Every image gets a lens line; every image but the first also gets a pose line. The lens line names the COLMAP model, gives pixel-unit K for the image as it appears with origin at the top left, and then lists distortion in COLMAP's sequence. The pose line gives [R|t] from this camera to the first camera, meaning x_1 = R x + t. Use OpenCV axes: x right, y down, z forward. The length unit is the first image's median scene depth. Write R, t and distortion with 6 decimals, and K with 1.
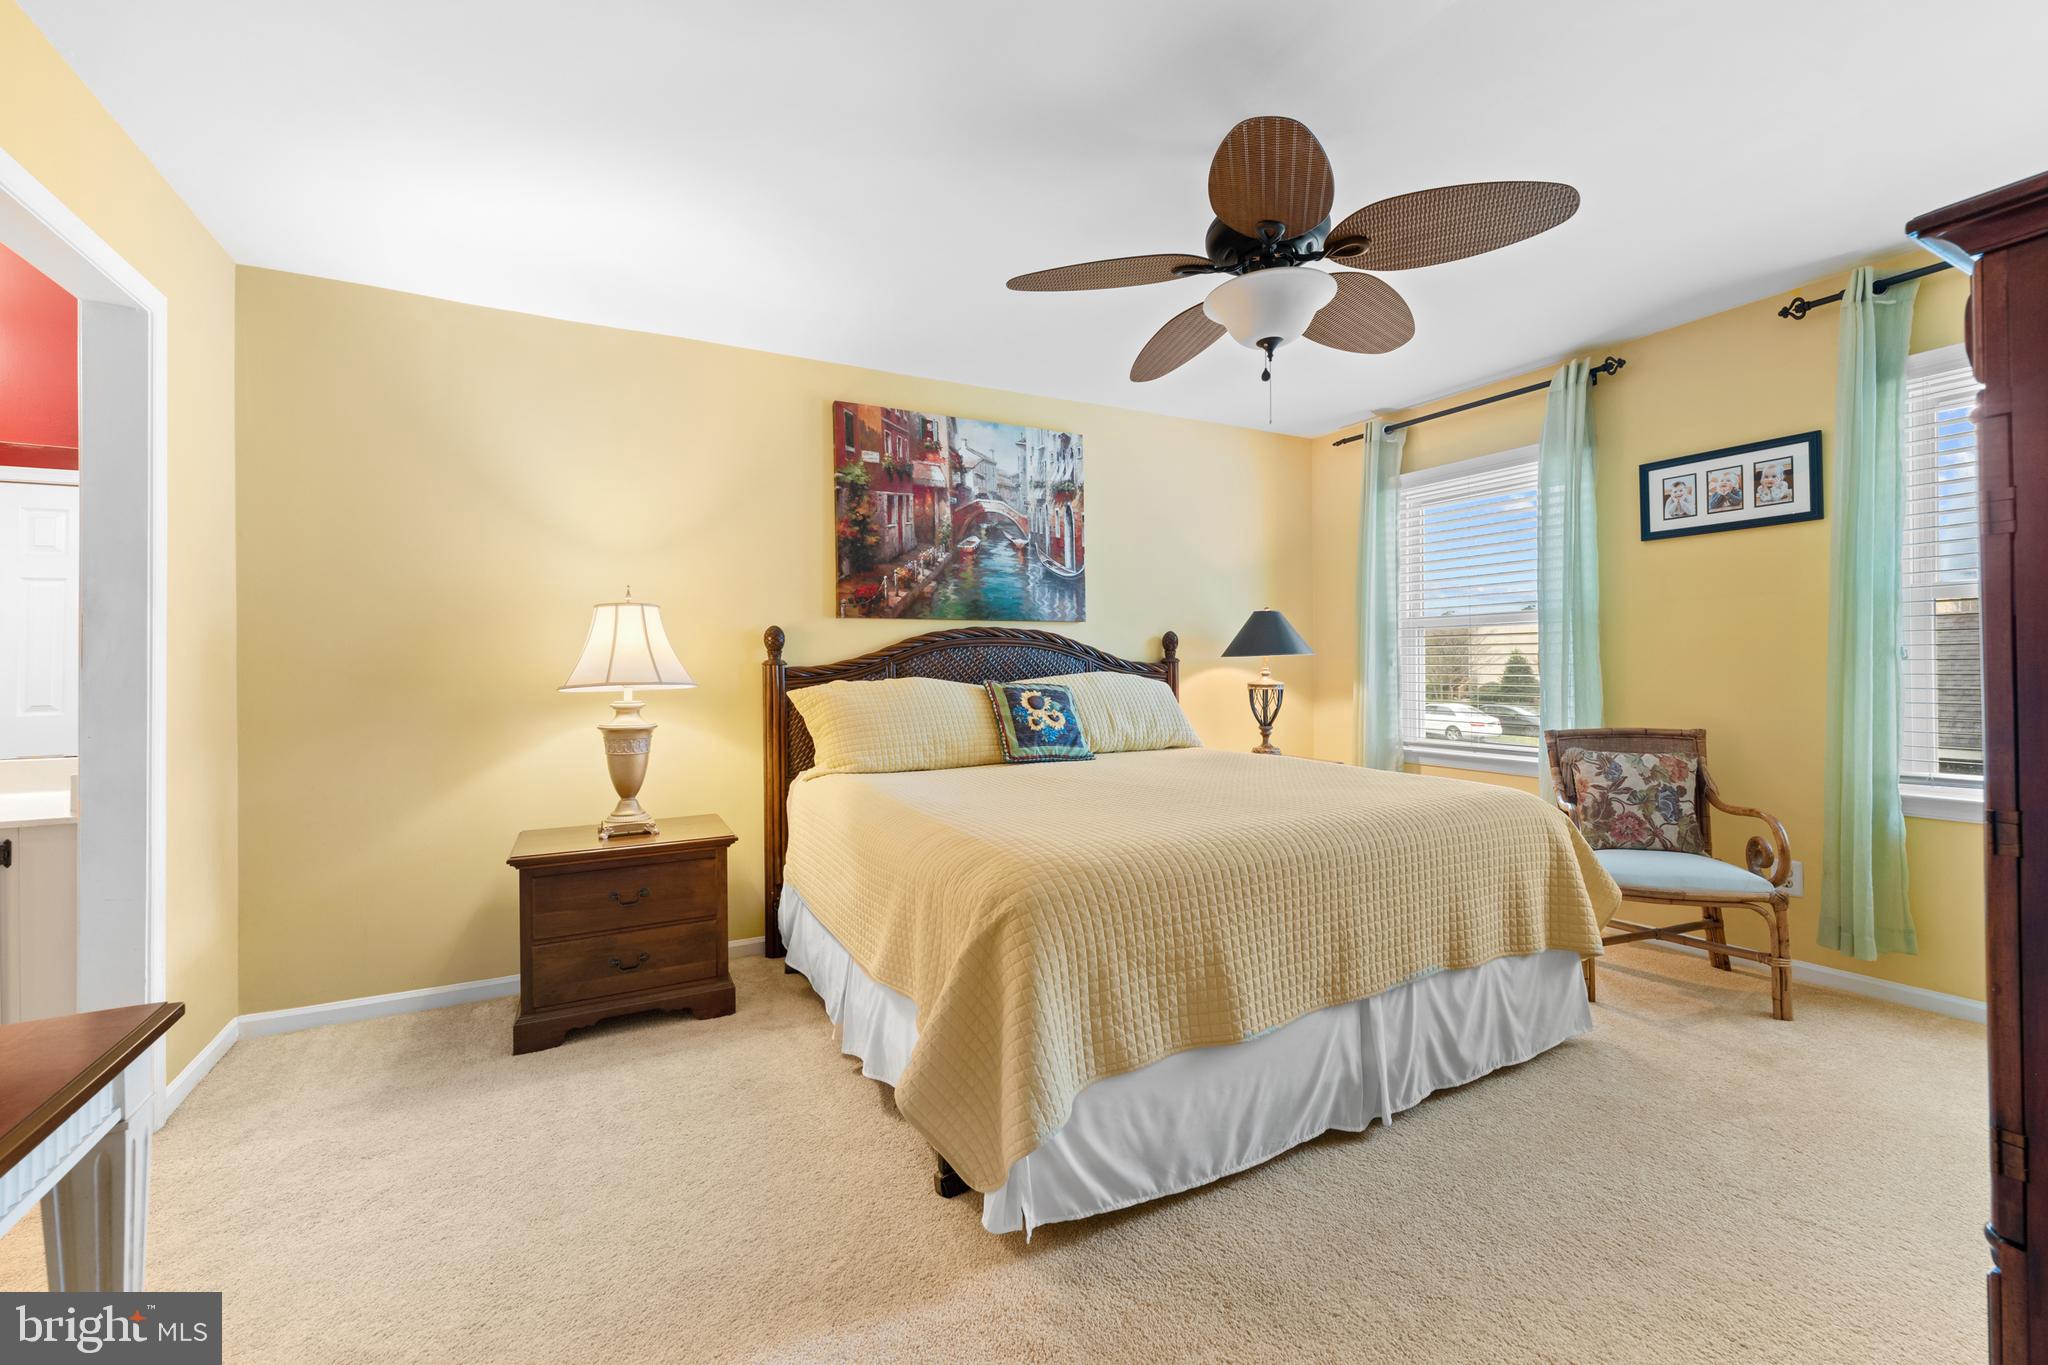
lens RADIAL K [[828.6, 0, 1020.8], [0, 828.6, 673.5], [0, 0, 1]] dist [-0.009250, -0.000148]
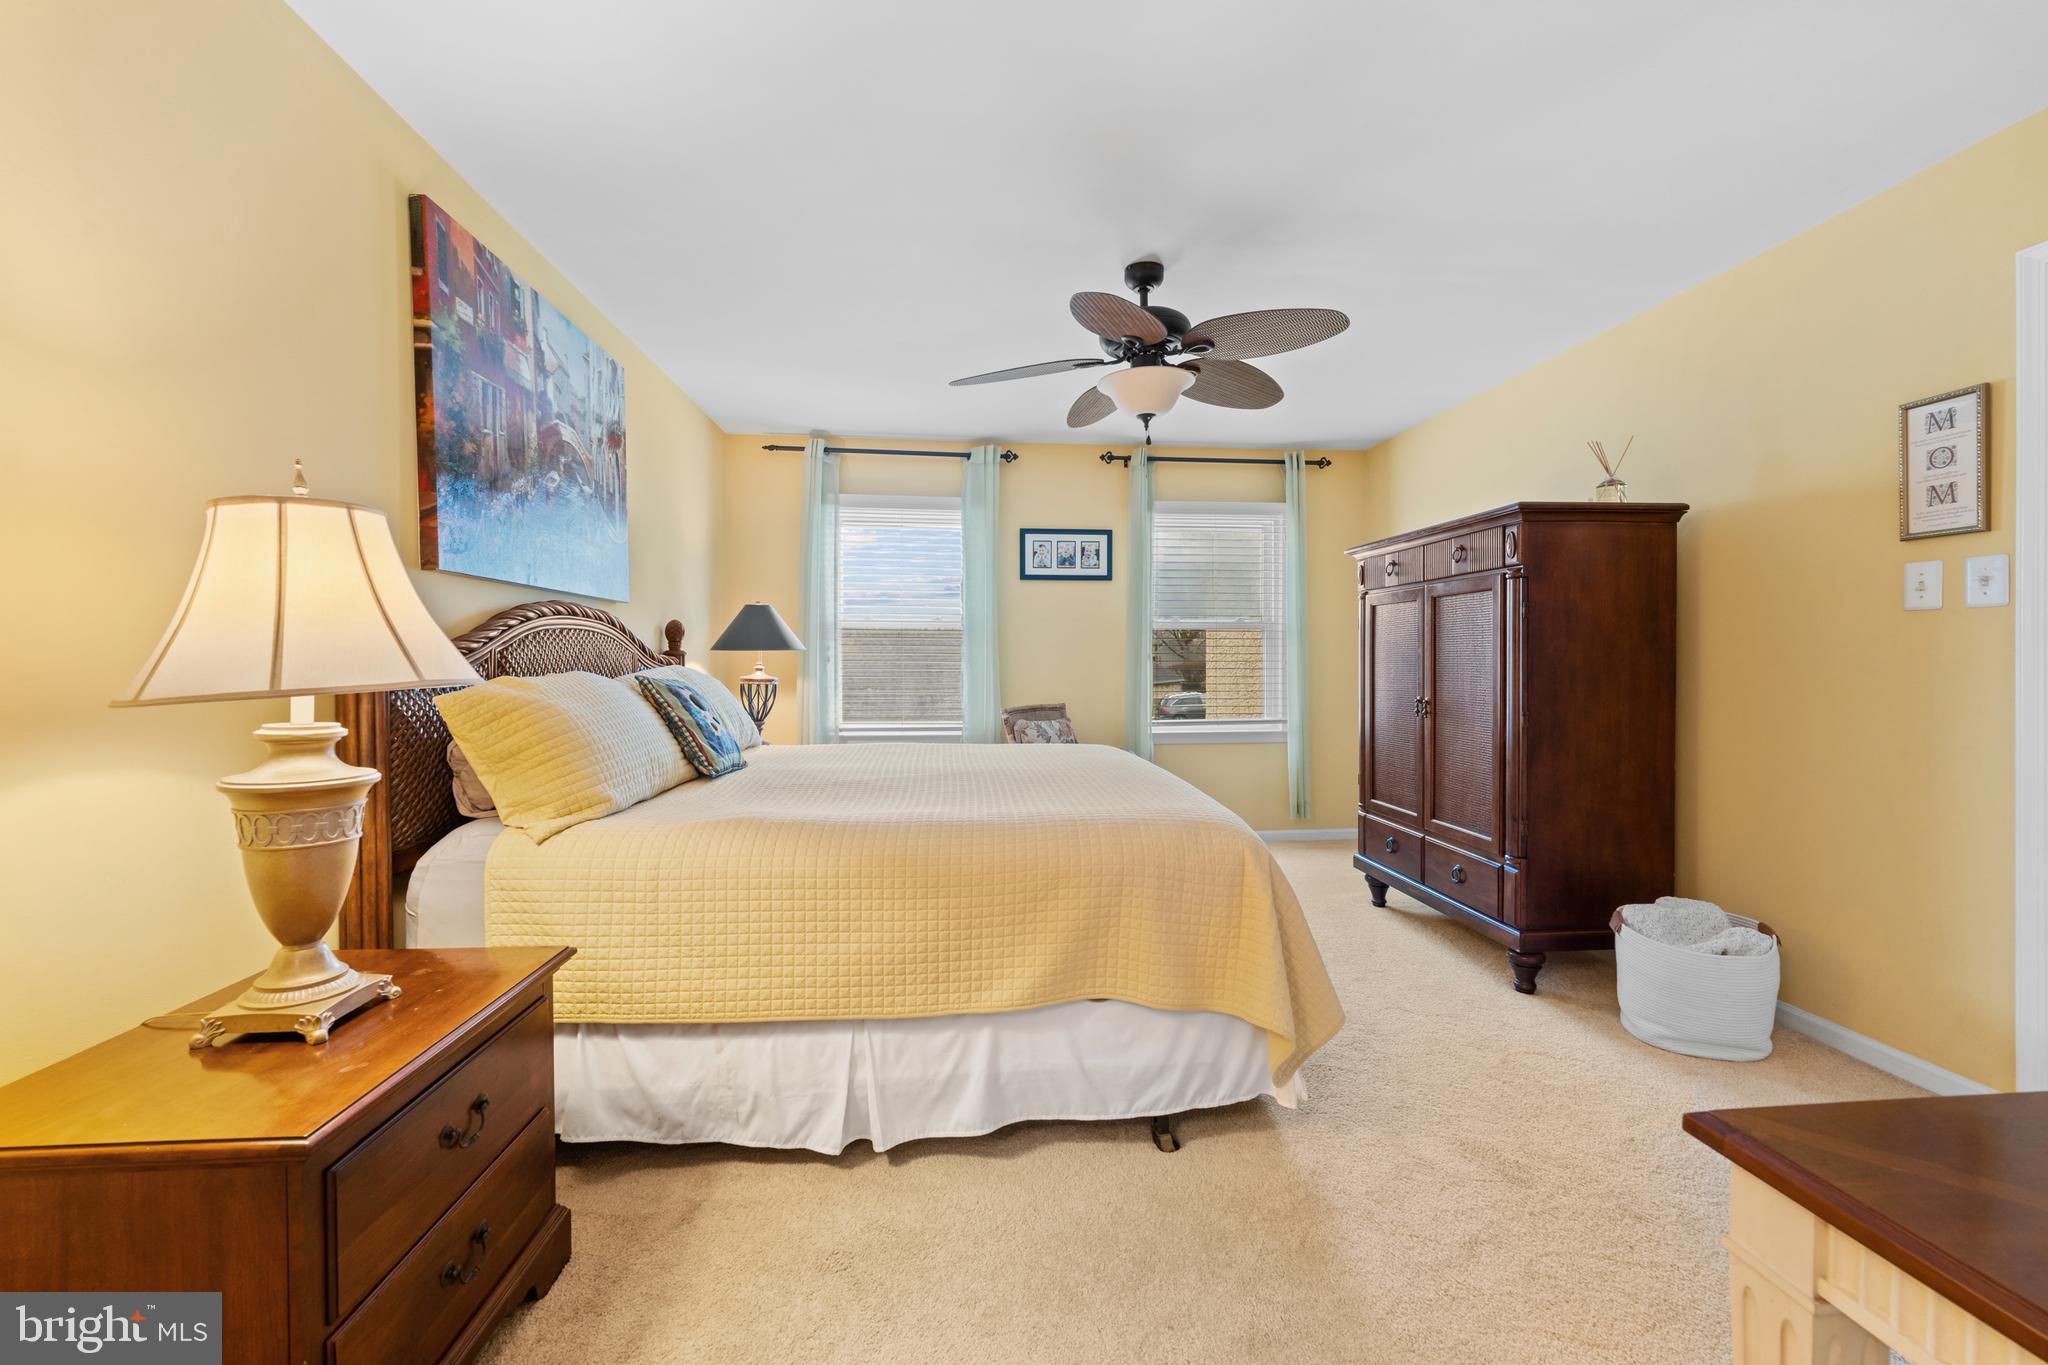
lens RADIAL K [[828.6, 0, 1028.2], [0, 828.6, 673.8], [0, 0, 1]] dist [-0.009250, -0.000148]
pose [[0.389031, -0.002855, 0.921220, -0.584300], [0.000762, 0.999996, 0.002777, 0.005127], [-0.921224, -0.000378, 0.389032, 0.380642]]
